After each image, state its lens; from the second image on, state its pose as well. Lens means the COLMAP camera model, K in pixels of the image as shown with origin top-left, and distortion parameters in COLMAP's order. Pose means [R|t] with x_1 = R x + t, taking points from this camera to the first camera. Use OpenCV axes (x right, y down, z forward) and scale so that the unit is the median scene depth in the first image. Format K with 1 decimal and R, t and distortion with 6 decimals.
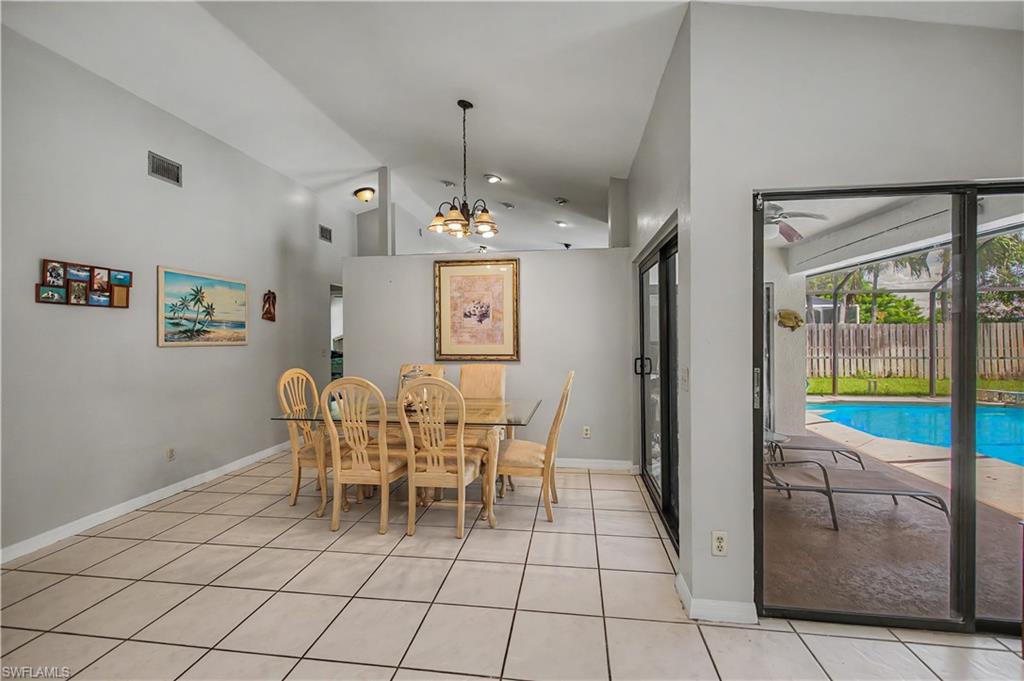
lens RADIAL K [[433.4, 0, 510.6], [0, 433.4, 332.5], [0, 0, 1]] dist [0.000808, -0.001161]
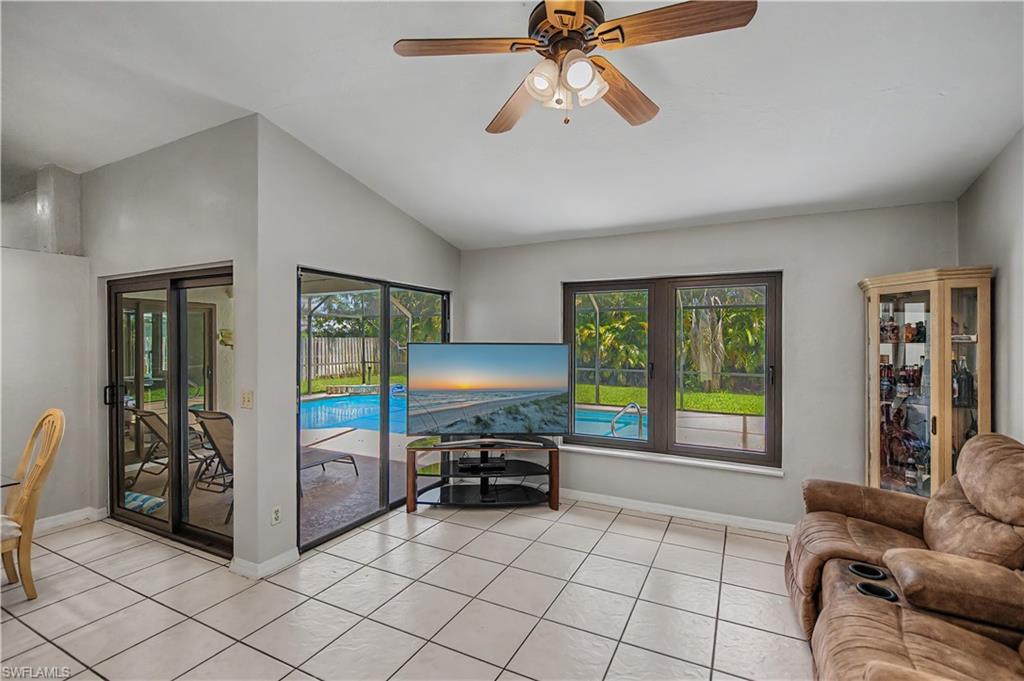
lens RADIAL K [[433.4, 0, 515.4], [0, 433.4, 342.6], [0, 0, 1]] dist [0.000808, -0.001161]
pose [[0.324856, 0.002084, 0.945761, -0.355529], [0.000106, 0.999997, -0.002240, -0.037031], [-0.945763, 0.000828, 0.324855, -0.105162]]
